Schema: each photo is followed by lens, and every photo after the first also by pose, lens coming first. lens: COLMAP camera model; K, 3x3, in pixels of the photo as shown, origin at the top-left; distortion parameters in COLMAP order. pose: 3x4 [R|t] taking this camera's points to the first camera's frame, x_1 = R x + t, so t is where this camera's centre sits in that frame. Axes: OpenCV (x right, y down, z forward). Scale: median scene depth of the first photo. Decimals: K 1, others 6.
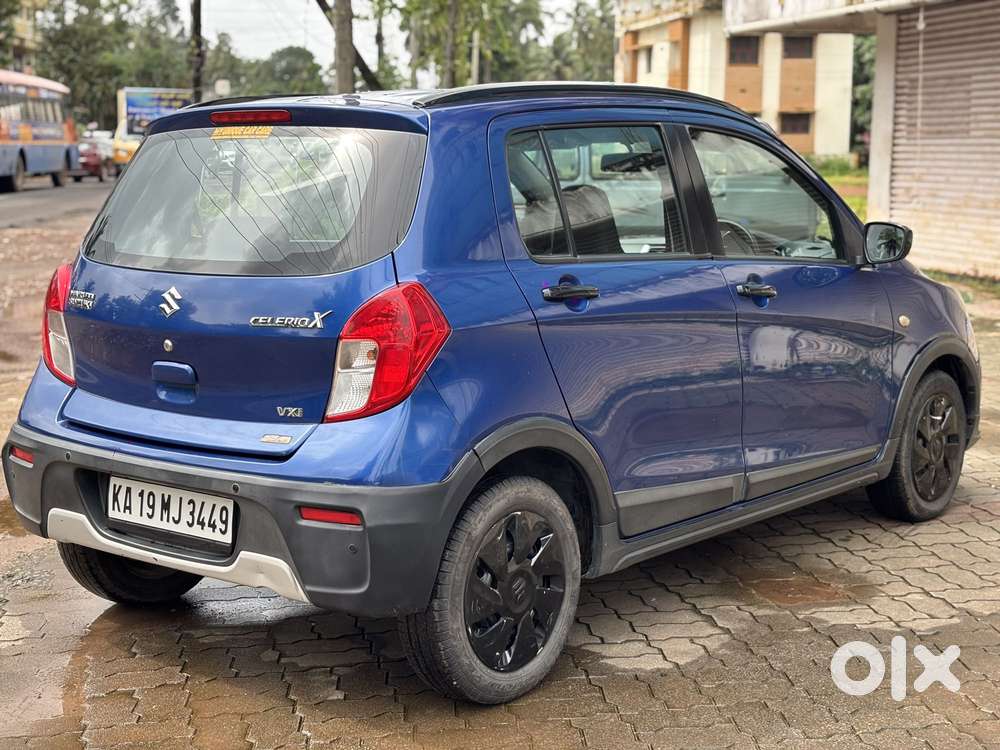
lens RADIAL K [[1492.9, 0, 501.5], [0, 1492.9, 390.3], [0, 0, 1]] dist [0.268726, -1.077012]
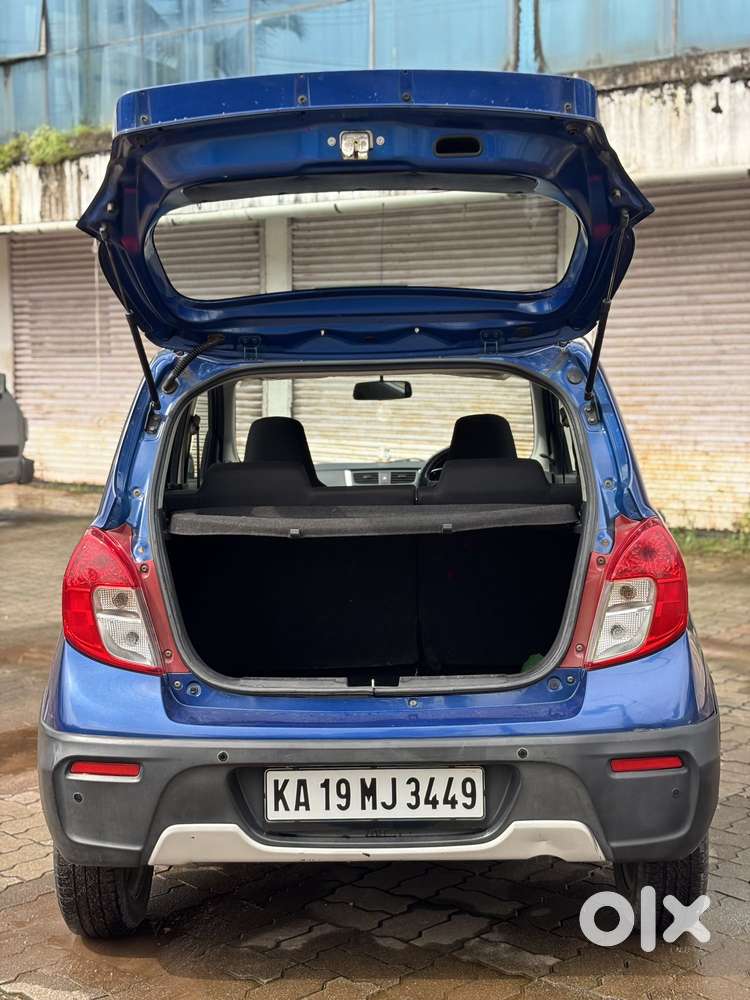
lens RADIAL K [[1501.7, 0, 354.3], [0, 1501.7, 502.5], [0, 0, 1]] dist [0.236352, -1.014043]
pose [[0.791535, -0.066775, 0.607465, -0.741978], [0.105863, 0.993967, -0.028681, -0.066058], [-0.601885, 0.087010, 0.793829, 0.281189]]
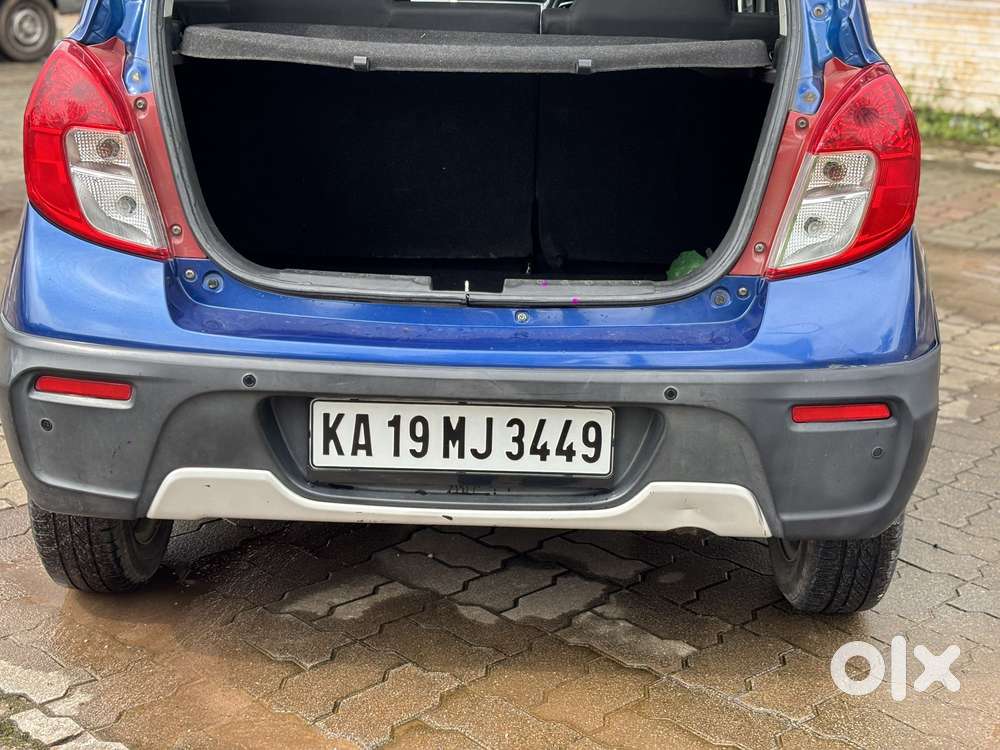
lens RADIAL K [[1492.9, 0, 501.5], [0, 1492.9, 390.3], [0, 0, 1]] dist [0.268726, -1.077012]
pose [[0.782586, -0.160346, 0.601538, -0.574608], [0.060656, 0.981303, 0.182664, -0.055525], [-0.619581, -0.106463, 0.777680, 0.486303]]
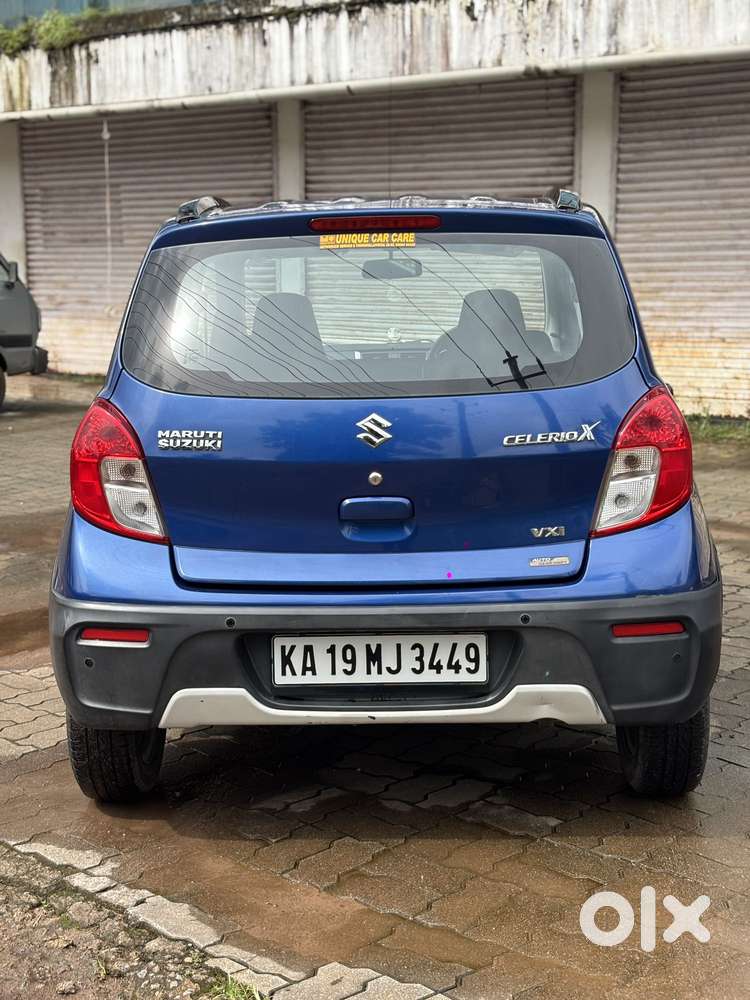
lens RADIAL K [[1501.7, 0, 354.3], [0, 1501.7, 502.5], [0, 0, 1]] dist [0.236352, -1.014043]
pose [[0.798262, -0.109080, 0.592350, -0.739659], [0.107906, 0.993453, 0.037525, -0.049103], [-0.592565, 0.033963, 0.804806, 0.275444]]
